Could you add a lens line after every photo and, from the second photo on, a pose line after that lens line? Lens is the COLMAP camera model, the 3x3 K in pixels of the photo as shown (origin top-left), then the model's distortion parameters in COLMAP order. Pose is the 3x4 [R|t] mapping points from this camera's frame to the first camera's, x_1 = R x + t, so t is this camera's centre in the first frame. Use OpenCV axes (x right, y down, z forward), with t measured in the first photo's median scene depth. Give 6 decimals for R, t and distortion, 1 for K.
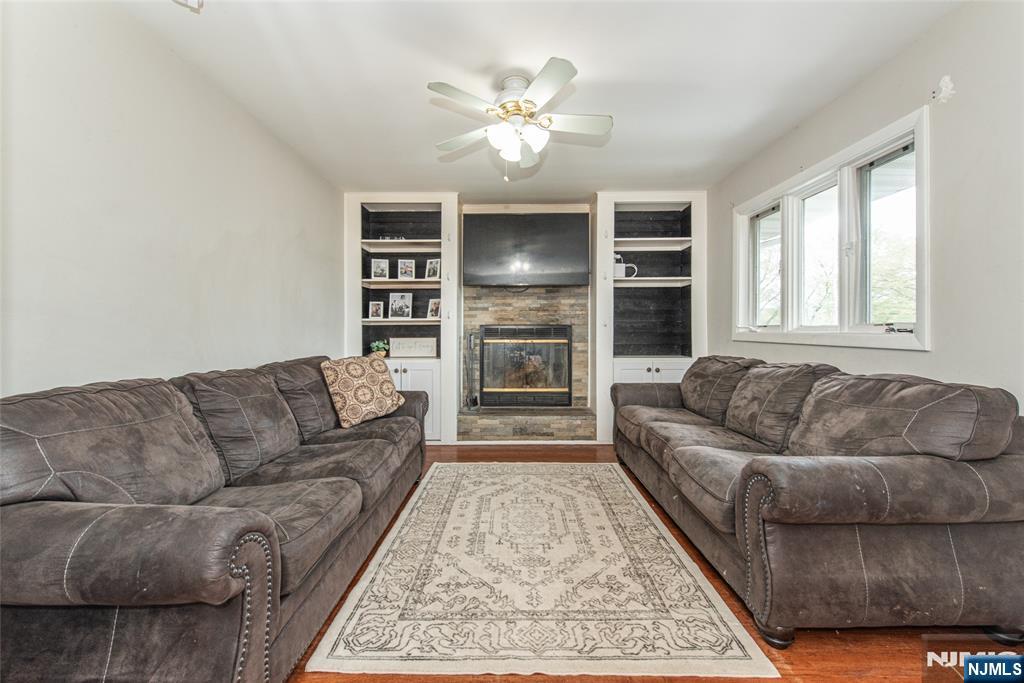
lens RADIAL K [[413.9, 0, 516.8], [0, 413.9, 333.7], [0, 0, 1]] dist [0.011458, -0.000042]
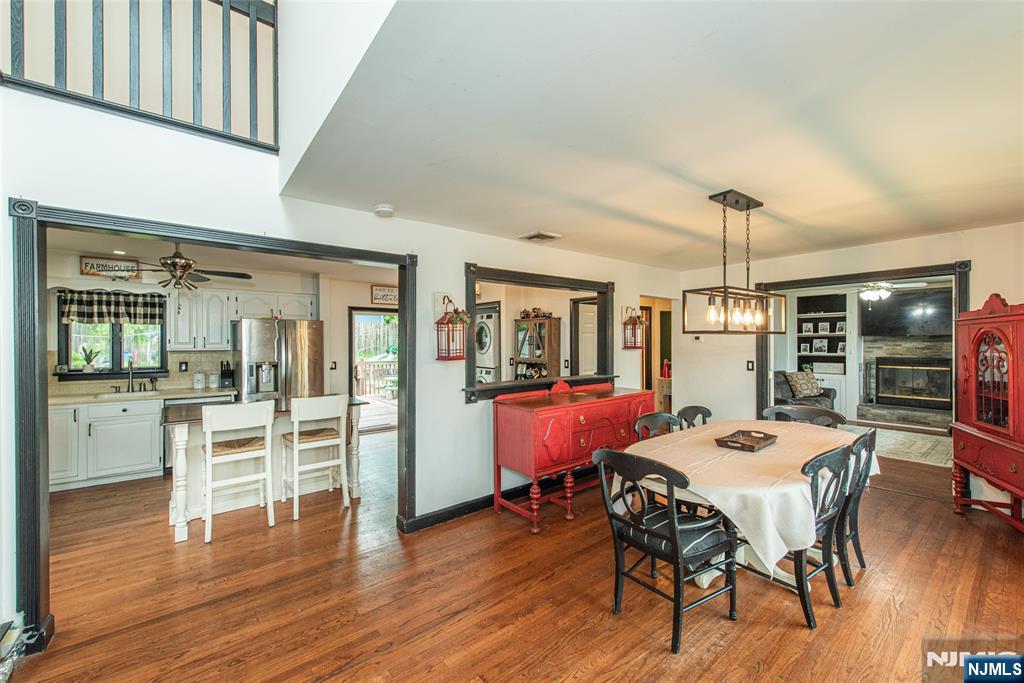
lens RADIAL K [[413.9, 0, 512.8], [0, 413.9, 341.9], [0, 0, 1]] dist [0.011458, -0.000042]
pose [[0.623923, 0.001032, -0.781485, 0.343966], [-0.002225, 0.999997, -0.000456, -0.083733], [0.781482, 0.002024, 0.623924, -1.335961]]
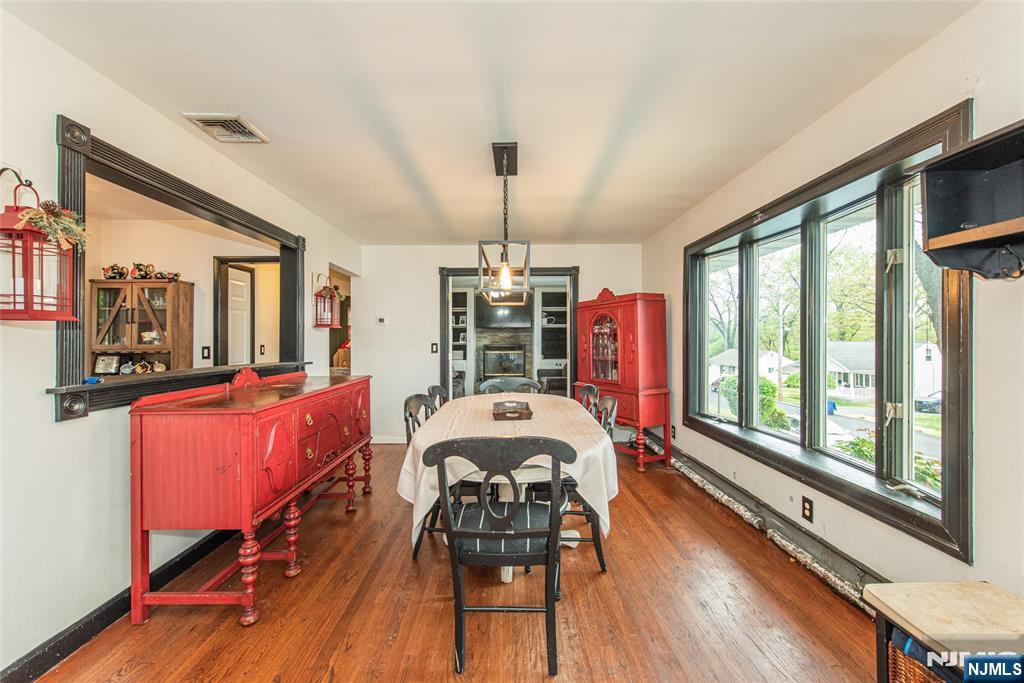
lens RADIAL K [[422.5, 0, 508.1], [0, 422.5, 337.1], [0, 0, 1]] dist [0.002100, -0.001146]
pose [[0.999996, -0.000221, 0.002676, 0.036339], [0.000261, 0.999885, -0.015141, -0.028431], [-0.002672, 0.015142, 0.999882, -1.280477]]
